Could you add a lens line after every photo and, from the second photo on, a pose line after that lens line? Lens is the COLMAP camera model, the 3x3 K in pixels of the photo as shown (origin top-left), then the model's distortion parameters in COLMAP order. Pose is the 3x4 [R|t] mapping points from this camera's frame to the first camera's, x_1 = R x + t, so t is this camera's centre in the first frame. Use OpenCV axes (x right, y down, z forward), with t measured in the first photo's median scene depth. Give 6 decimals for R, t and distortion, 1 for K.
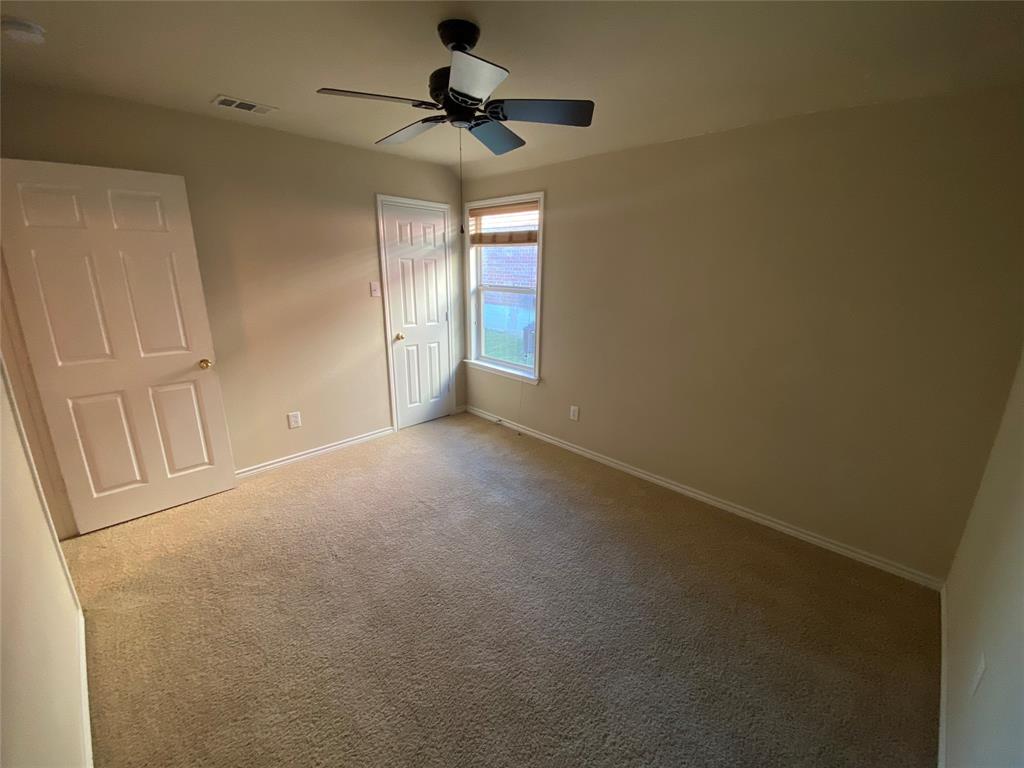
lens RADIAL K [[410.2, 0, 511.3], [0, 410.2, 381.0], [0, 0, 1]] dist [0.045362, -0.034931]
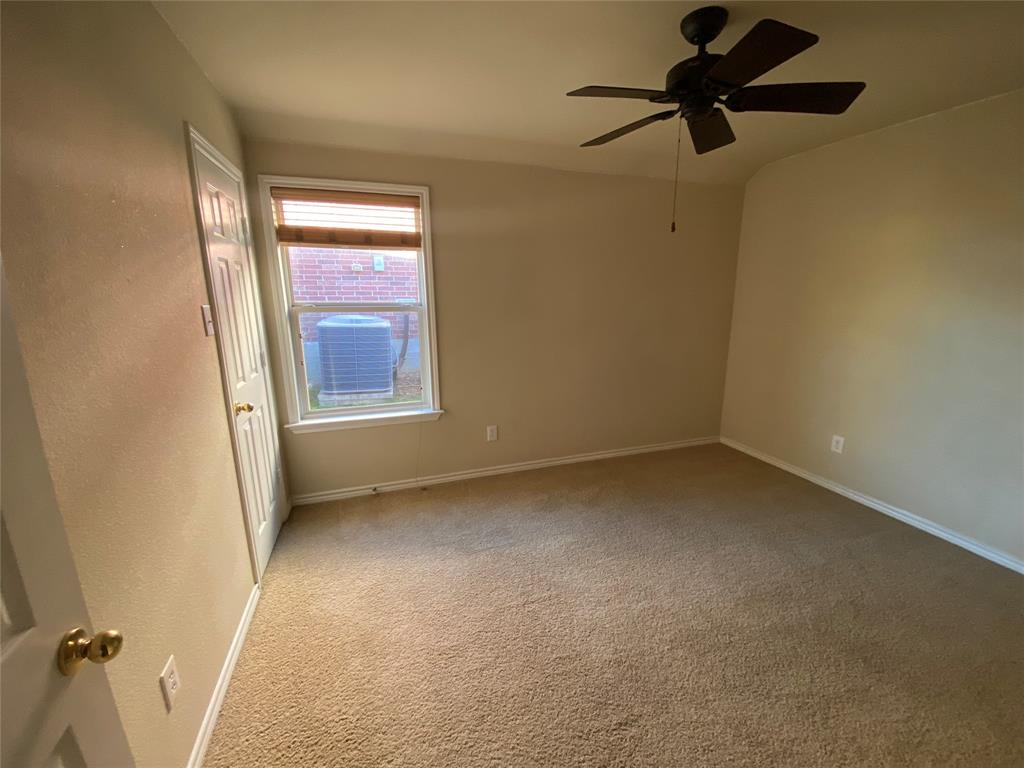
lens RADIAL K [[416.8, 0, 511.4], [0, 416.8, 377.7], [0, 0, 1]] dist [0.022301, -0.020246]
pose [[0.447584, -0.198675, 0.871892, -0.556853], [0.248798, 0.964178, 0.091983, -0.105793], [-0.858934, 0.175755, 0.480981, 0.440148]]
